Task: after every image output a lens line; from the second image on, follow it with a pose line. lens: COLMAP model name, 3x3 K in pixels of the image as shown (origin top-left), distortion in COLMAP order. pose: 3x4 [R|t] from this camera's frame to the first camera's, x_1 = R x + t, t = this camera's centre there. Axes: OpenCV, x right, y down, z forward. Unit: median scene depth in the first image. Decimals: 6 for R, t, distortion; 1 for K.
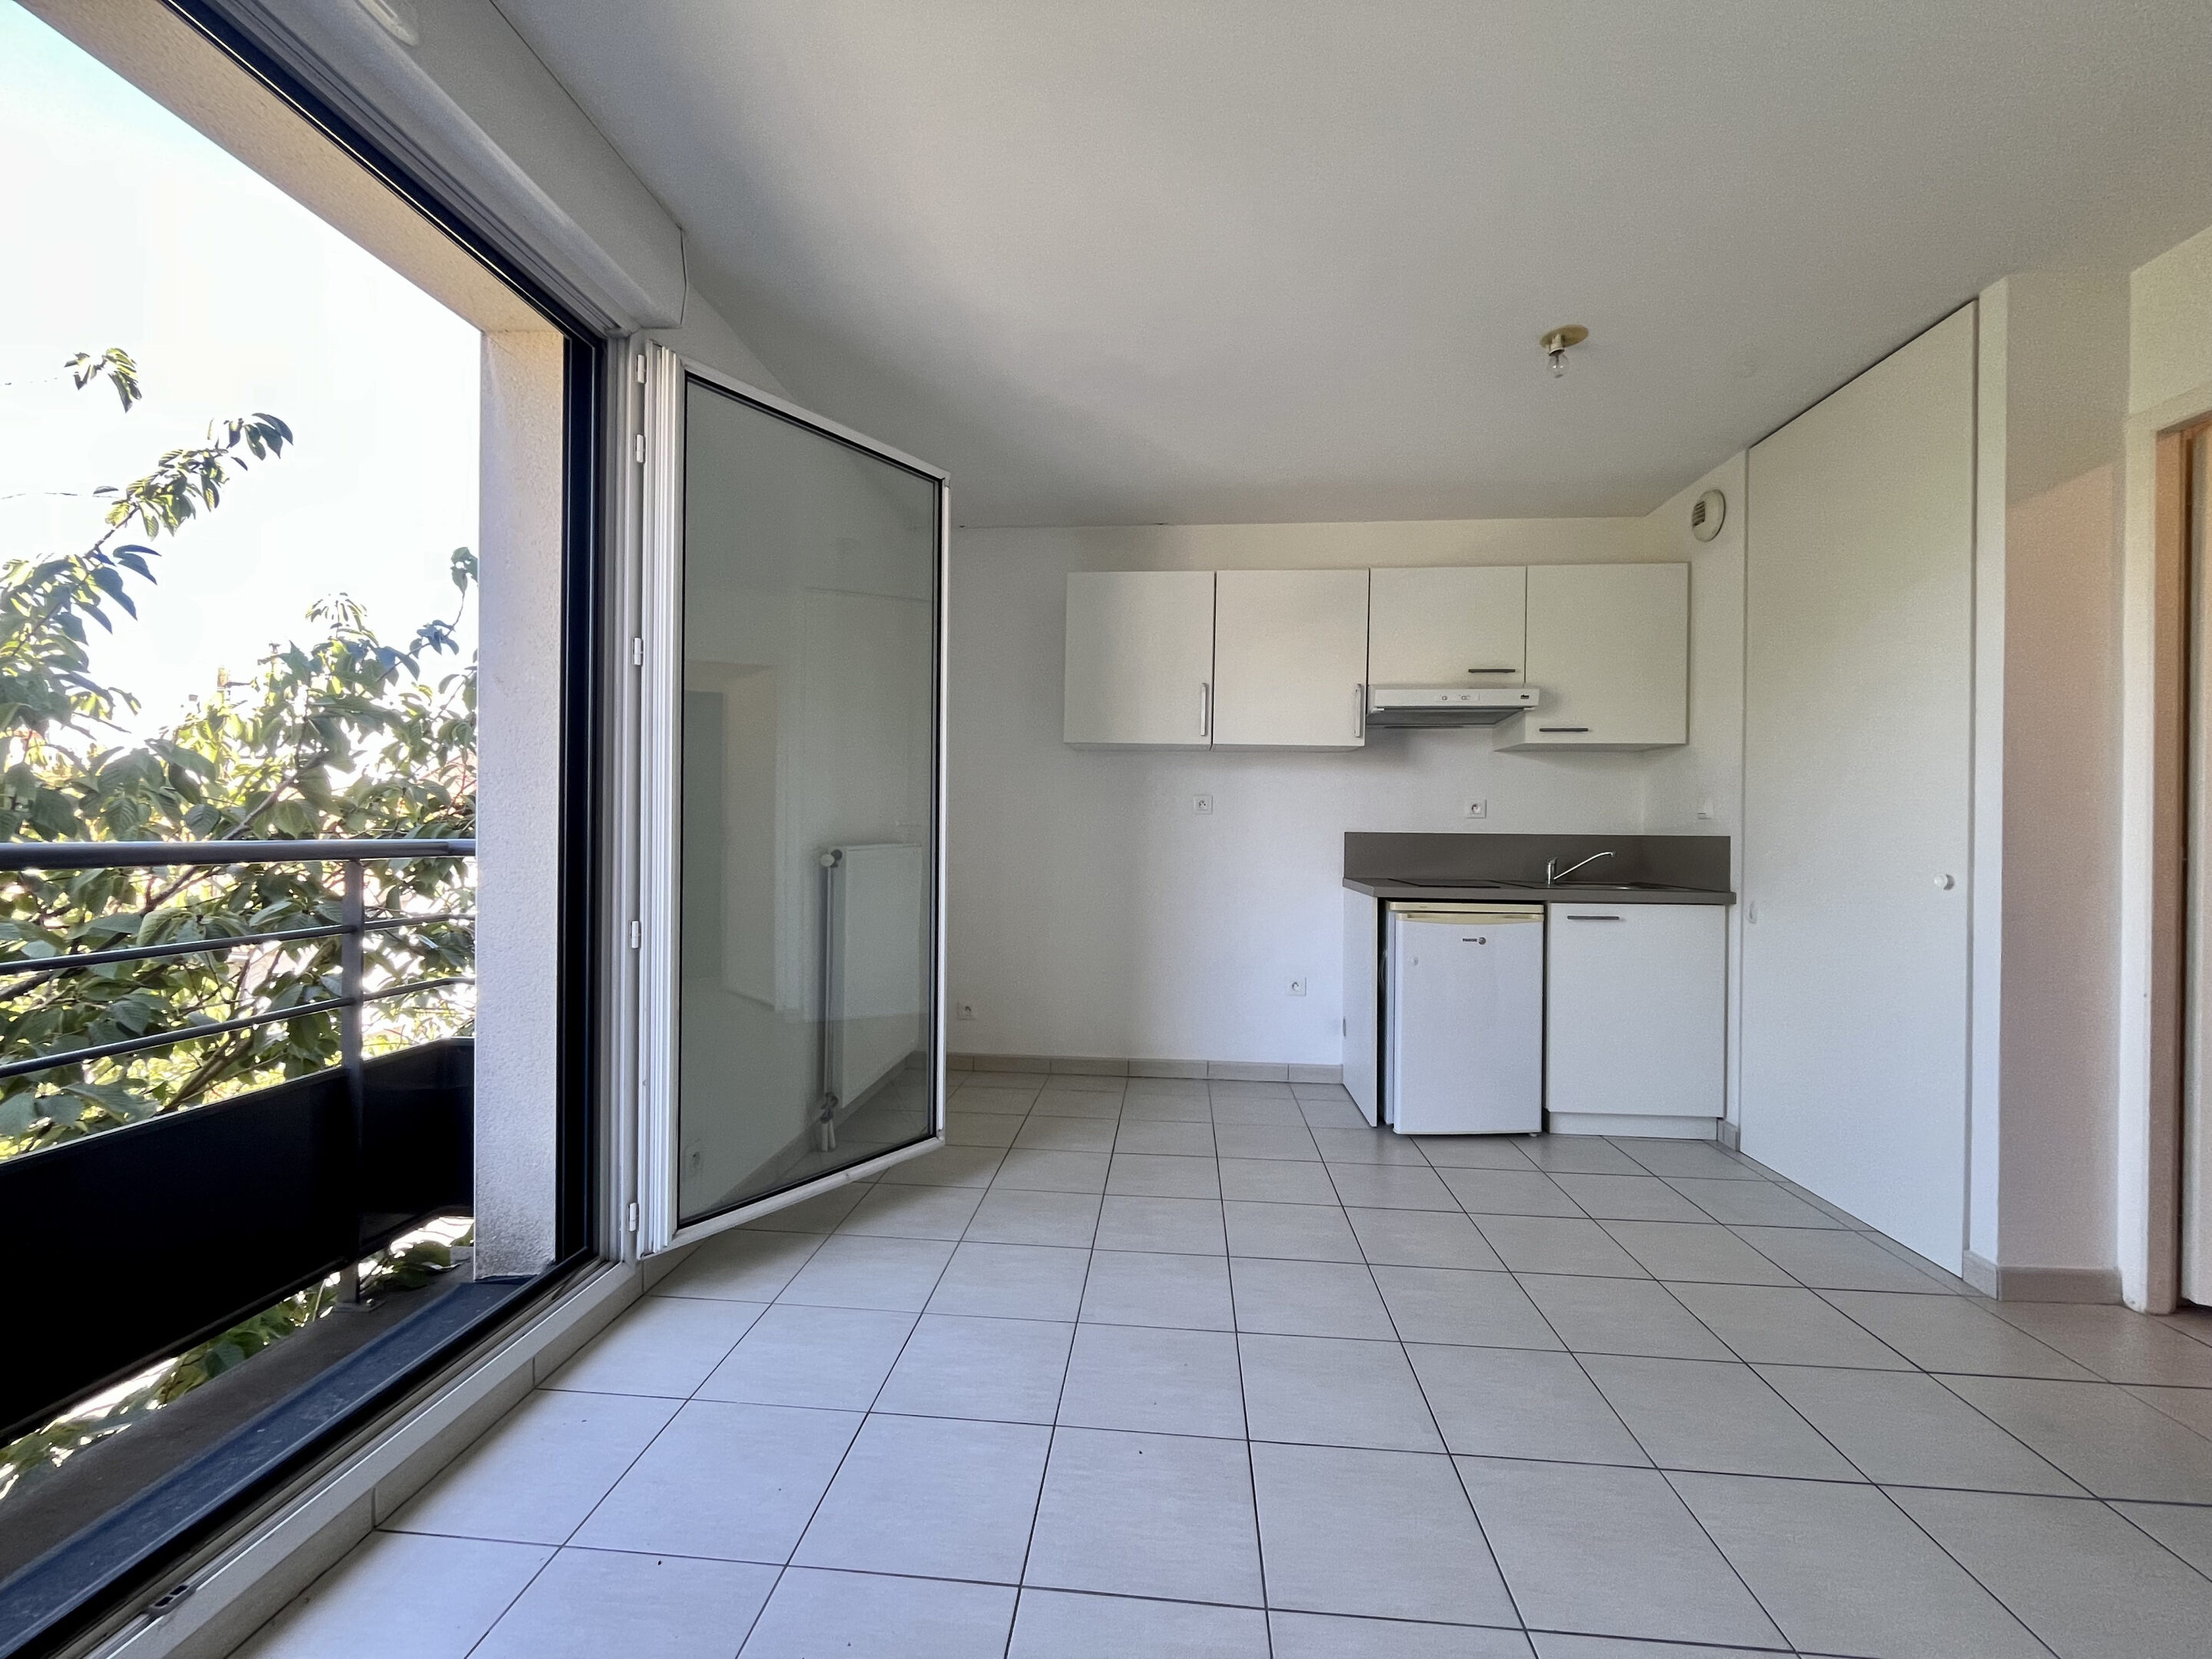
lens RADIAL K [[919.6, 0, 1106.0], [0, 919.6, 829.5], [0, 0, 1]] dist [0.021937, 0.000305]
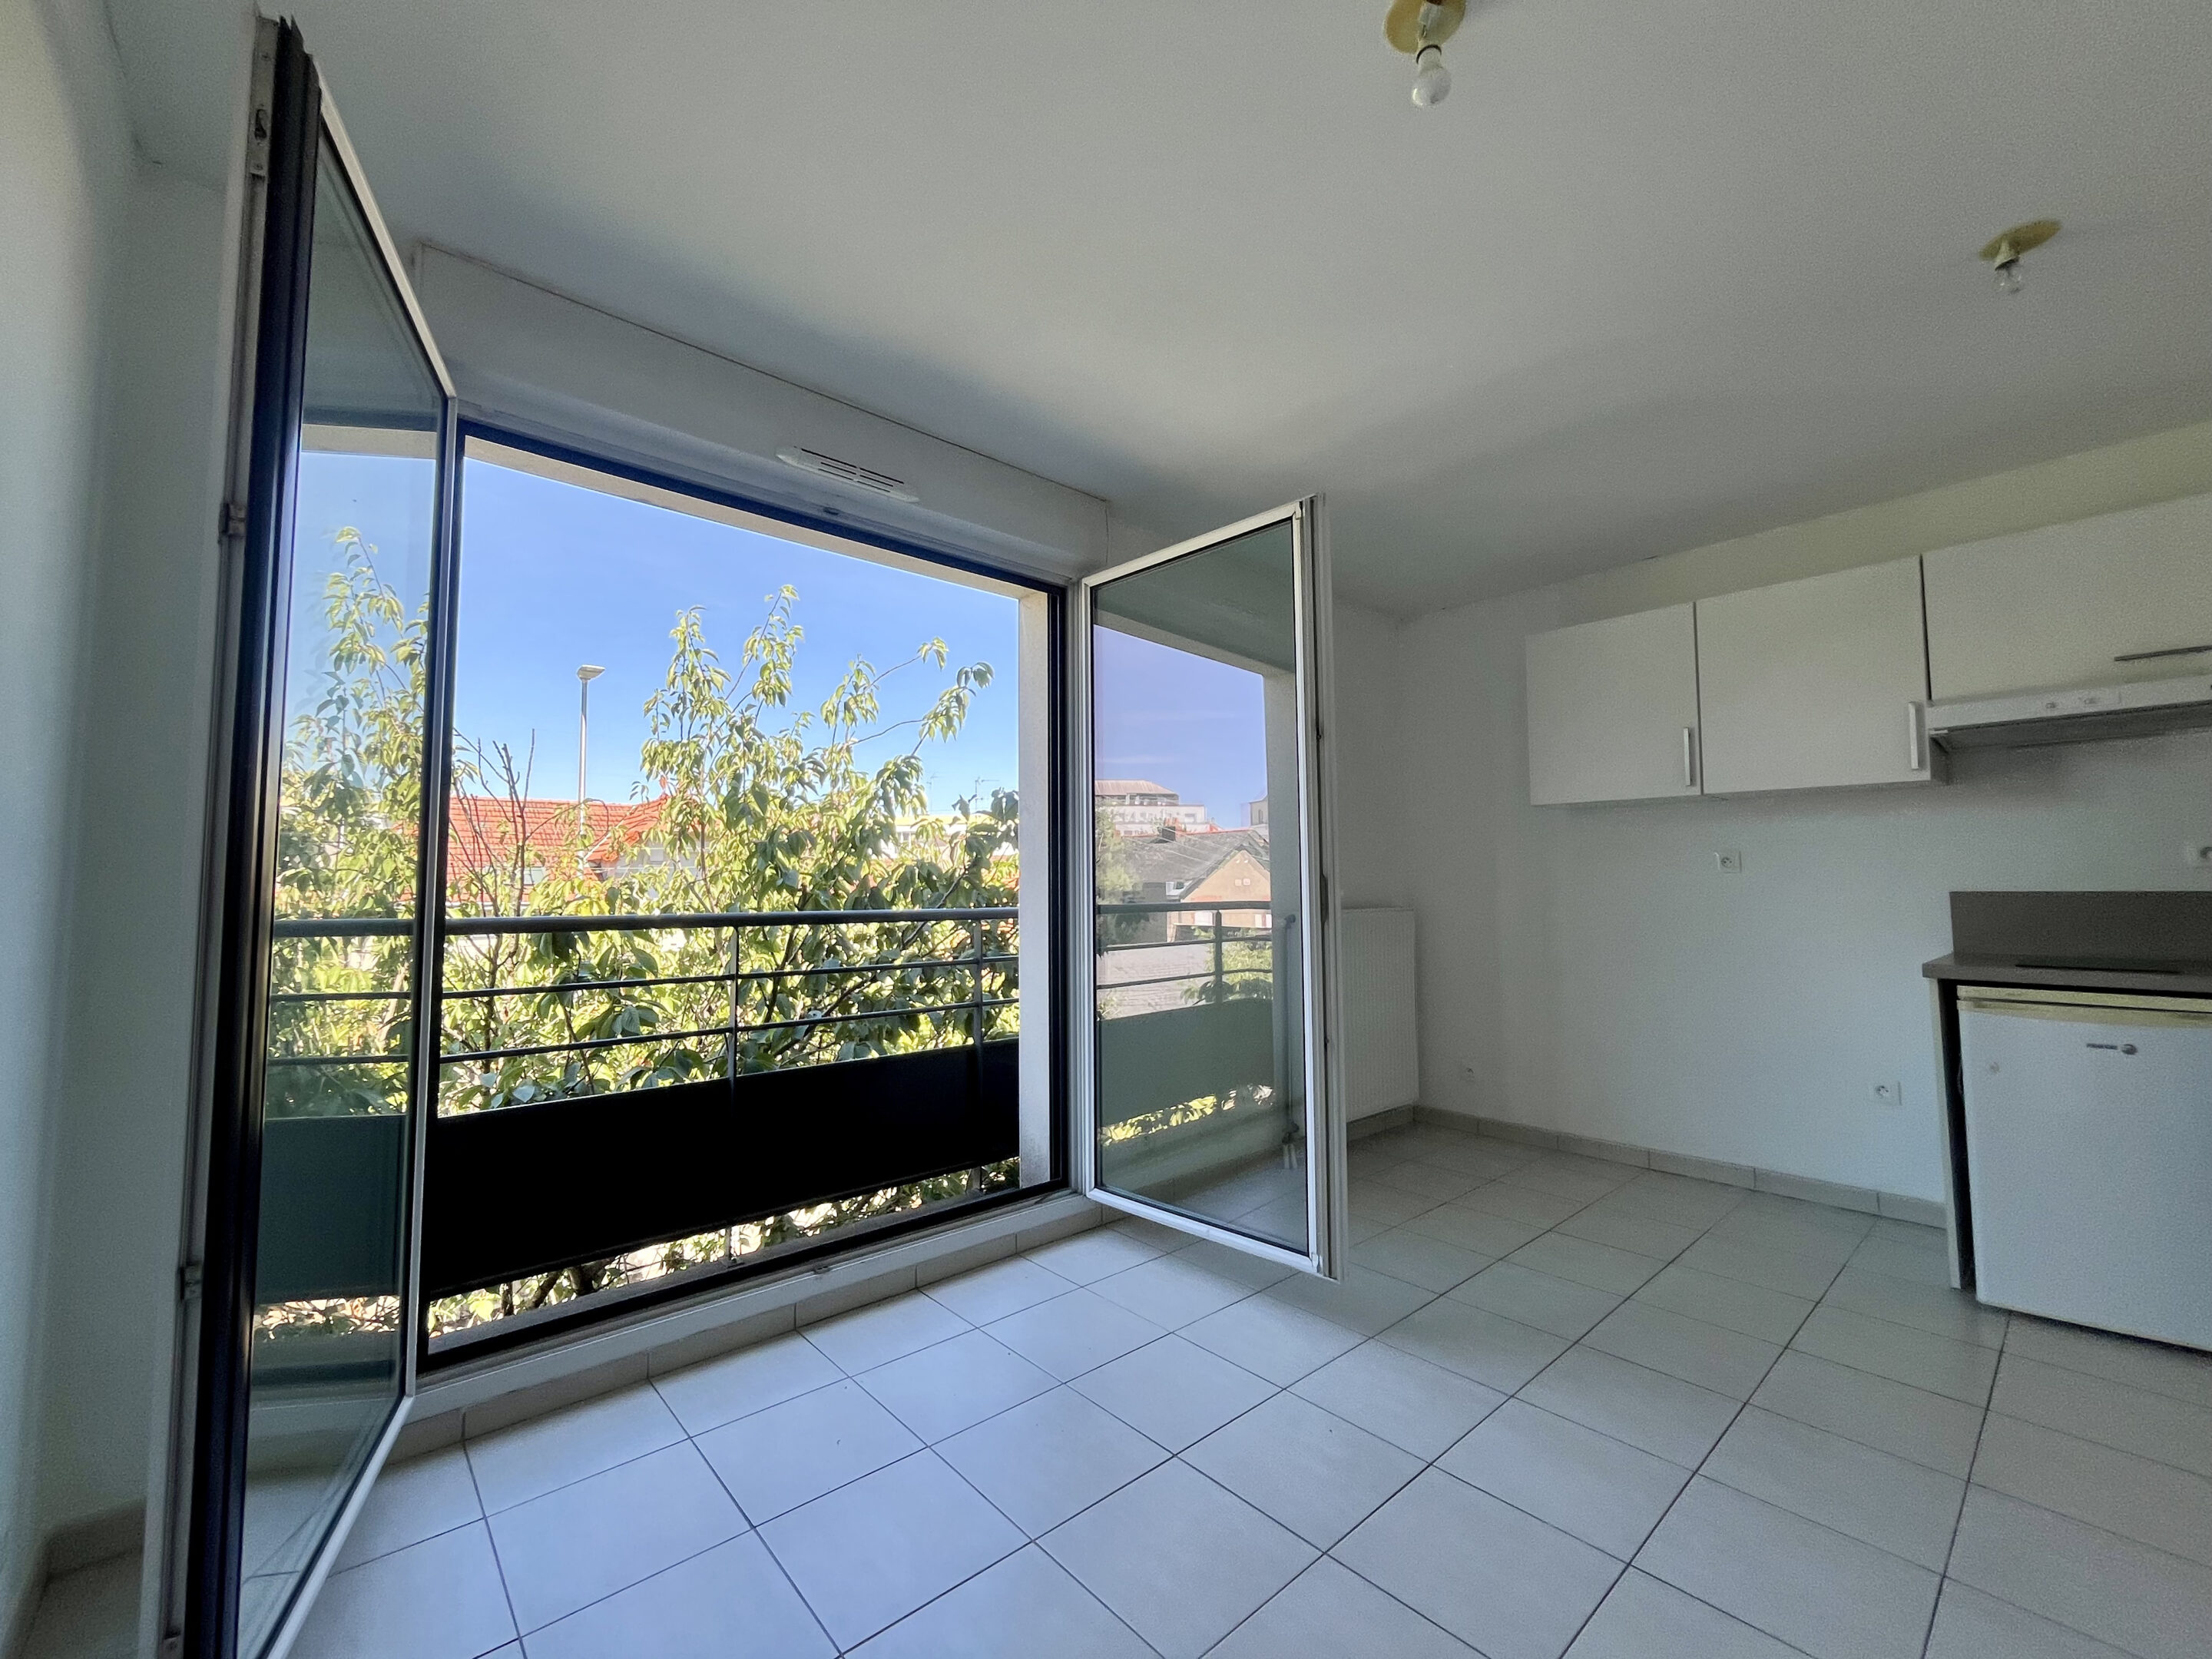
lens RADIAL K [[919.6, 0, 1106.0], [0, 919.6, 829.5], [0, 0, 1]] dist [0.021937, 0.000305]
pose [[0.724686, -0.062189, -0.686268, 0.339278], [0.016277, 0.997186, -0.073175, -0.003732], [0.688887, 0.041858, 0.723659, -0.039070]]
